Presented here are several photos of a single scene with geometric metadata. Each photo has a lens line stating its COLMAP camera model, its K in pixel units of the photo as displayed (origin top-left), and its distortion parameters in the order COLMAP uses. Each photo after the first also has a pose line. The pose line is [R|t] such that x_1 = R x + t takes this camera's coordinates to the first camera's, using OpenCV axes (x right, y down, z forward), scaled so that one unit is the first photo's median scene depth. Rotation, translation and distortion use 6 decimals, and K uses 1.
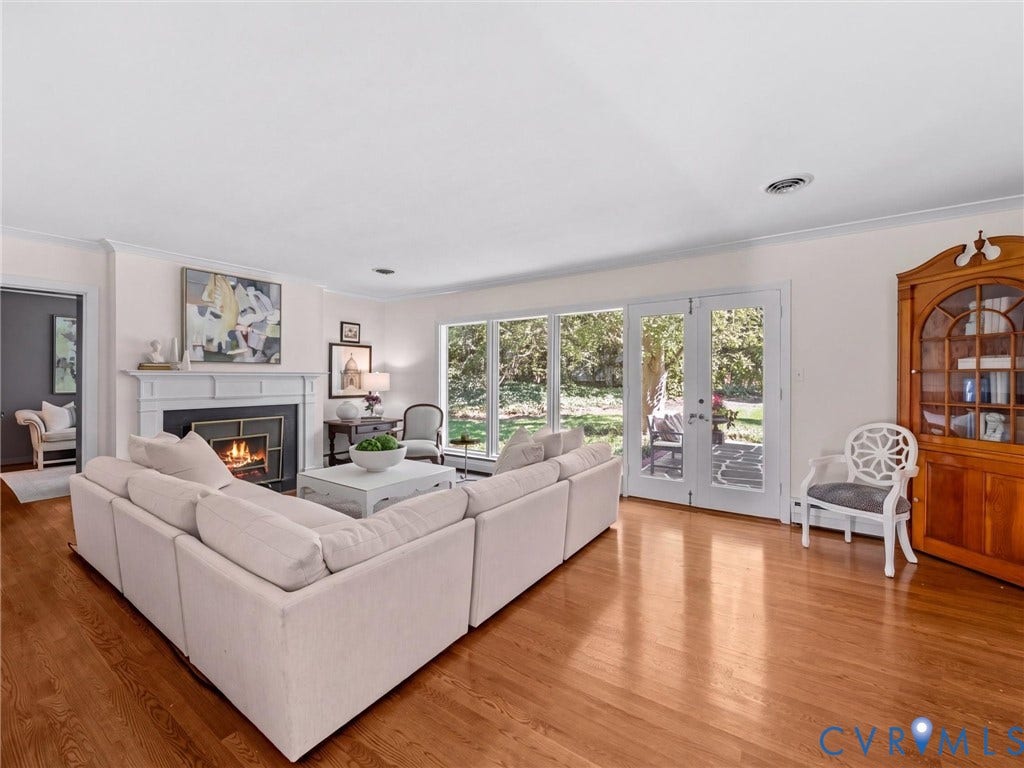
lens RADIAL K [[422.6, 0, 512.0], [0, 422.6, 384.0], [0, 0, 1]] dist [-0.002045, -0.000163]
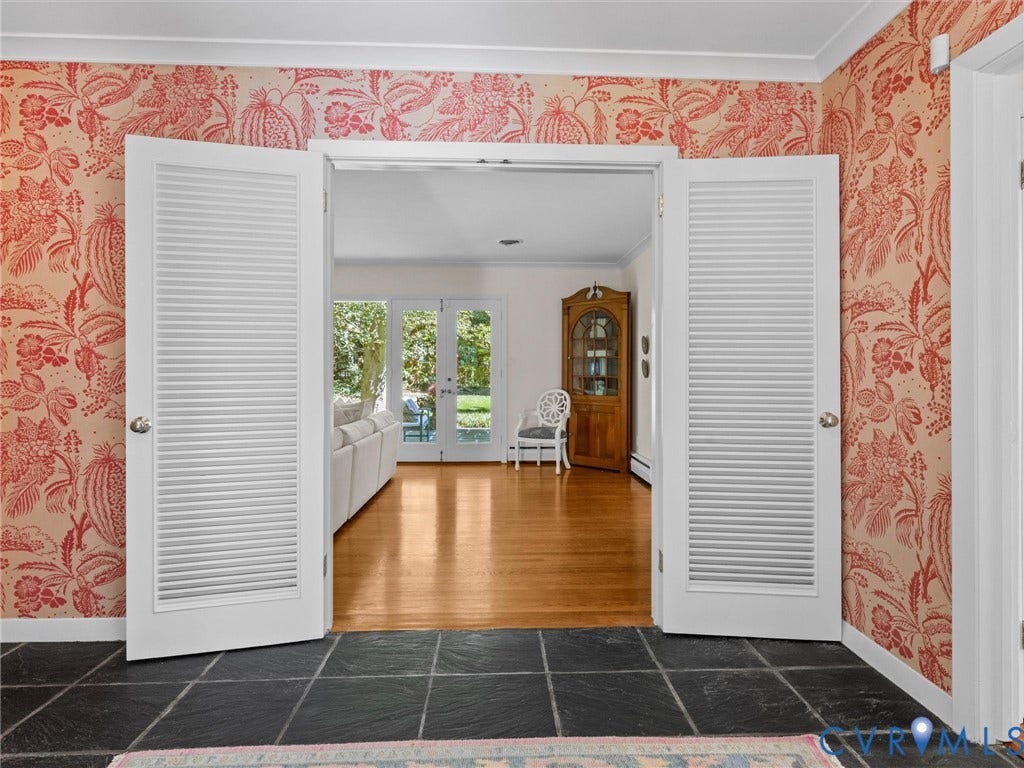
lens RADIAL K [[485.6, 0, 514.4], [0, 485.6, 379.6], [0, 0, 1]] dist [-0.002318, -0.000839]
pose [[0.803408, -0.007664, 0.595380, -0.276442], [0.002495, 0.999952, 0.009504, 0.027719], [-0.595424, -0.006150, 0.803388, -0.313952]]
